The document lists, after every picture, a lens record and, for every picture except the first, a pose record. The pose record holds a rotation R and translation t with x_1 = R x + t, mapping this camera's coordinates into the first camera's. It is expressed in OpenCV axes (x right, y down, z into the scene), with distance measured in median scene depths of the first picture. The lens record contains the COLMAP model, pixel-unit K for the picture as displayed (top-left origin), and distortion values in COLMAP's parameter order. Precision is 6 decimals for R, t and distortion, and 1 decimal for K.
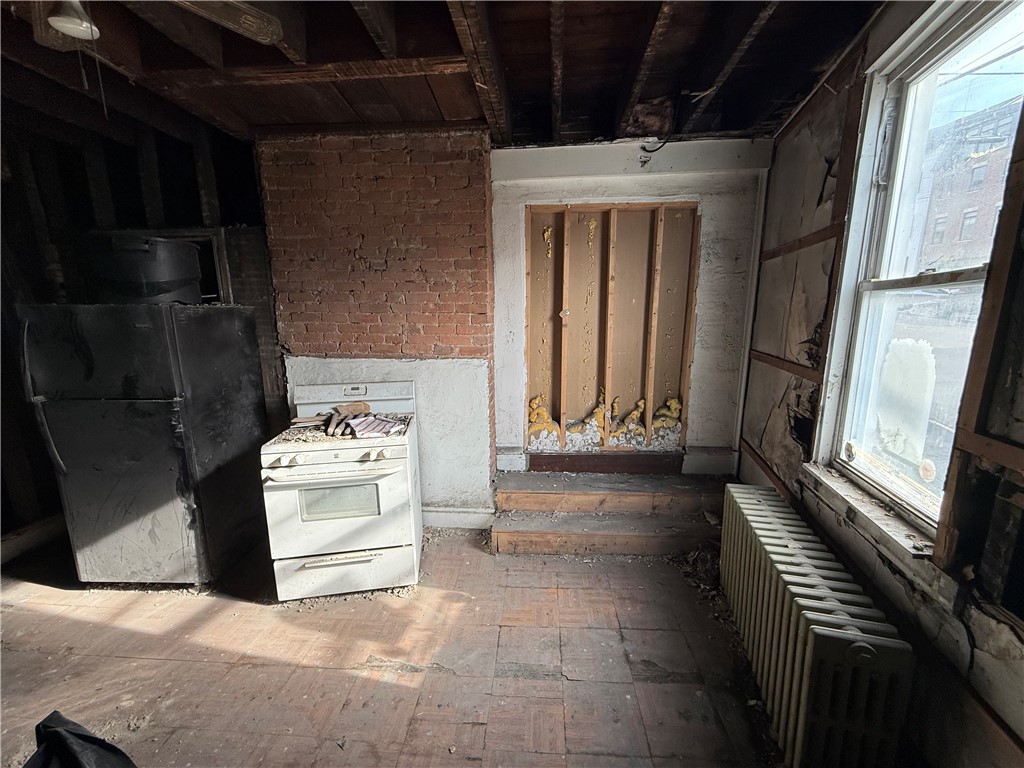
lens RADIAL K [[408.8, 0, 513.5], [0, 408.8, 385.6], [0, 0, 1]] dist [0.001857, -0.000502]
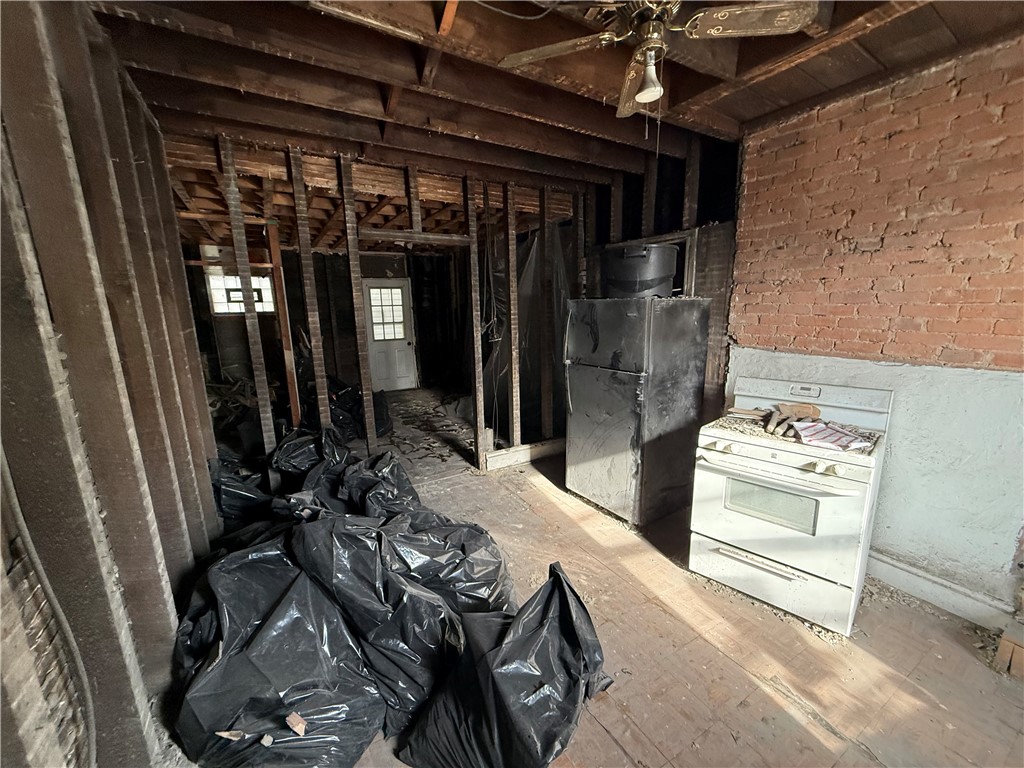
lens RADIAL K [[408.8, 0, 508.3], [0, 408.8, 385.6], [0, 0, 1]] dist [0.001857, -0.000502]
pose [[0.569576, 0.155619, -0.807072, -0.040549], [-0.138549, 0.986040, 0.092348, 0.008750], [0.810177, 0.059220, 0.583186, -0.054447]]
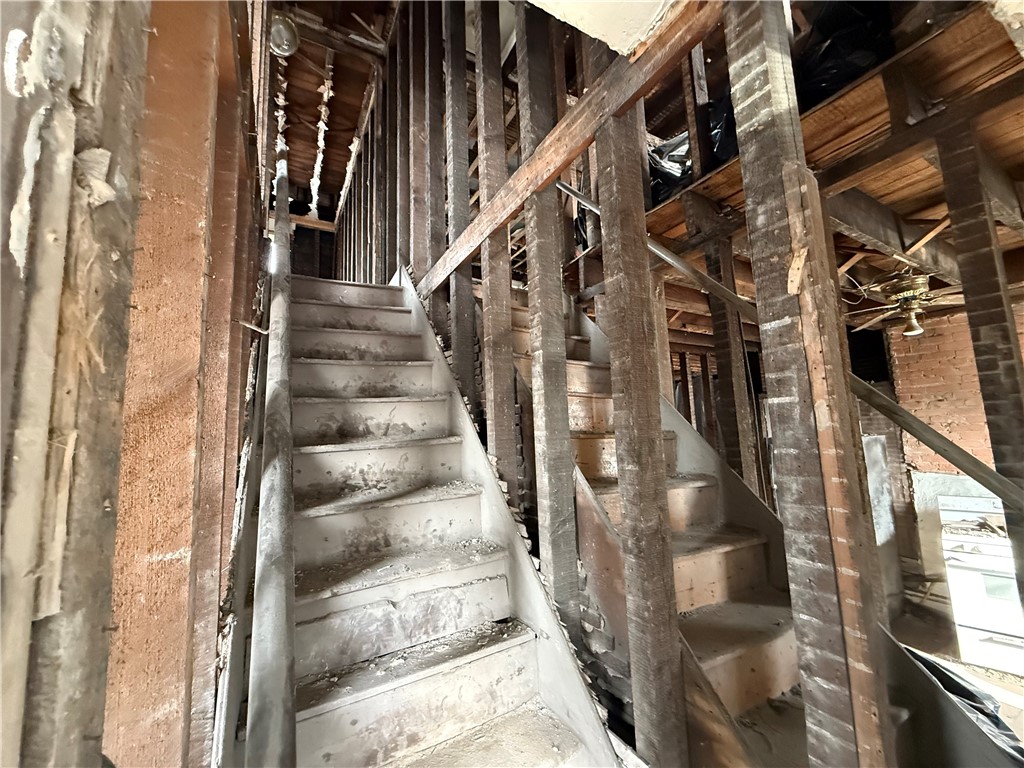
lens RADIAL K [[408.8, 0, 510.6], [0, 408.8, 386.3], [0, 0, 1]] dist [0.001857, -0.000502]
pose [[0.558238, -0.110883, -0.822238, -0.194699], [-0.121821, 0.969334, -0.213427, 0.122354], [0.820689, 0.219308, 0.527612, -1.010735]]
